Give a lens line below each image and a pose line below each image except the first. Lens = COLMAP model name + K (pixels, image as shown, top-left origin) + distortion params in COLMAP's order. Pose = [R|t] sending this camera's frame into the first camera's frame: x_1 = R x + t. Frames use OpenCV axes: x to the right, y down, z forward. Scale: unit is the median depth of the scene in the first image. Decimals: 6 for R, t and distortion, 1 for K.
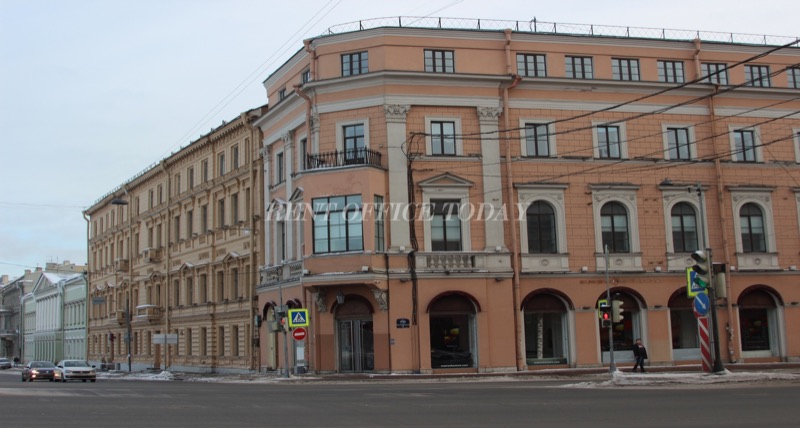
lens RADIAL K [[837.7, 0, 386.7], [0, 837.7, 254.6], [0, 0, 1]] dist [0.002525, 0.000000]
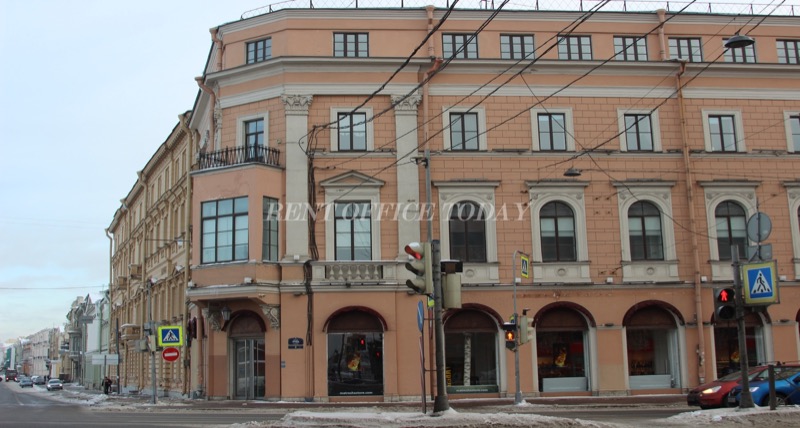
lens RADIAL K [[921.8, 0, 398.8], [0, 921.8, 216.3], [0, 0, 1]] dist [-0.067305, 0.000000]
pose [[0.990889, -0.010870, -0.134244, 0.241896], [0.004123, 0.998719, -0.050435, -0.001384], [0.134621, 0.049422, 0.989664, 0.055413]]
